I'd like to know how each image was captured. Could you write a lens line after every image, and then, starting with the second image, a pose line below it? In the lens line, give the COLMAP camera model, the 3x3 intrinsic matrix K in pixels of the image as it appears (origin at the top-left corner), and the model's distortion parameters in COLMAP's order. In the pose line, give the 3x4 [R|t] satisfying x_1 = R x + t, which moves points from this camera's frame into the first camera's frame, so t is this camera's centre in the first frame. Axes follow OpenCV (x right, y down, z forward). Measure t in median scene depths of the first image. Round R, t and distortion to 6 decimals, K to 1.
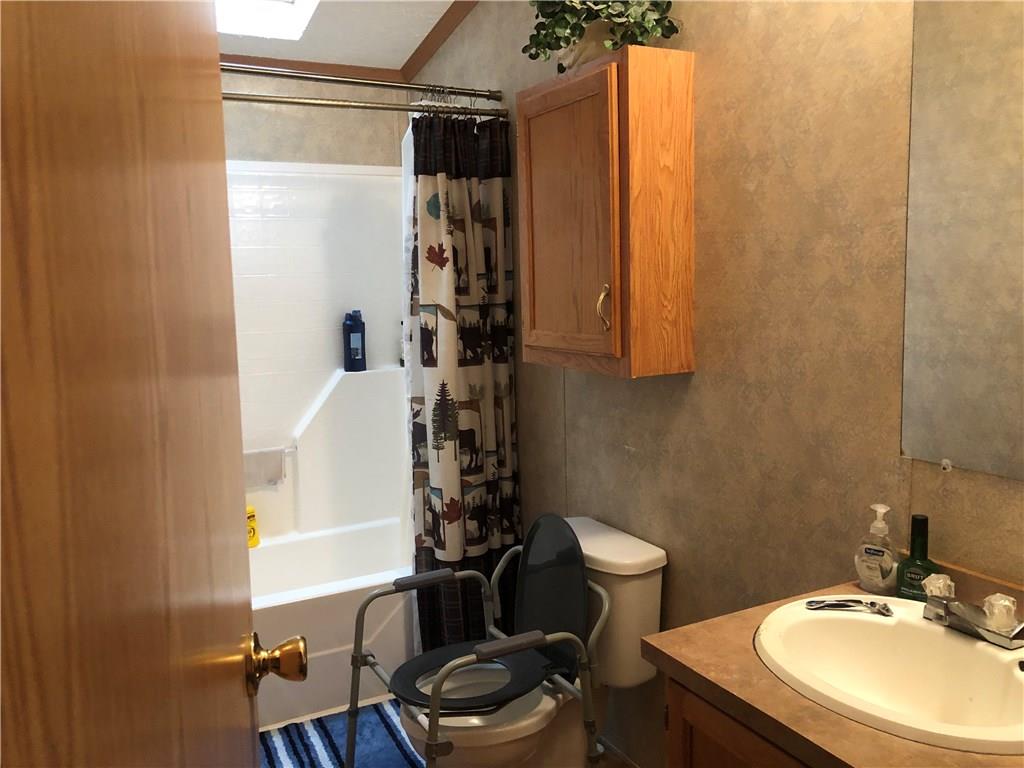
lens RADIAL K [[836.3, 0, 515.5], [0, 836.3, 379.8], [0, 0, 1]] dist [0.020125, 0.000418]
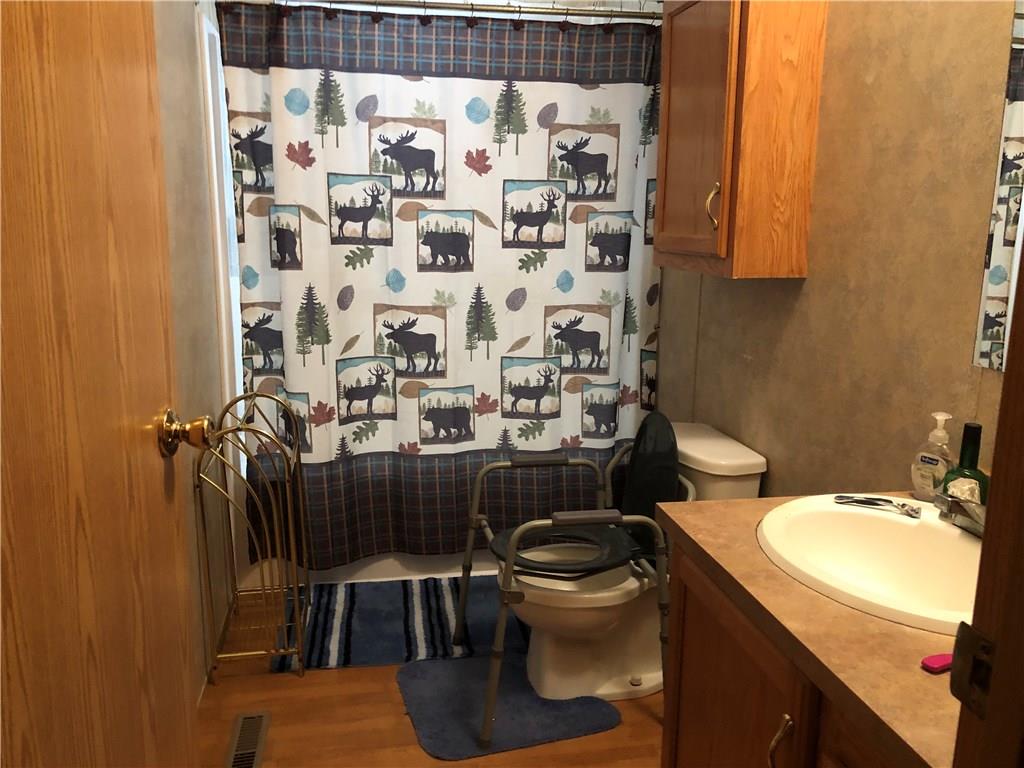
lens RADIAL K [[836.3, 0, 515.5], [0, 836.3, 379.8], [0, 0, 1]] dist [0.020125, 0.000418]
pose [[0.955483, 0.097201, -0.278575, 0.185522], [-0.074978, 0.993172, 0.089374, 0.049504], [0.285360, -0.064509, 0.956247, -0.044145]]
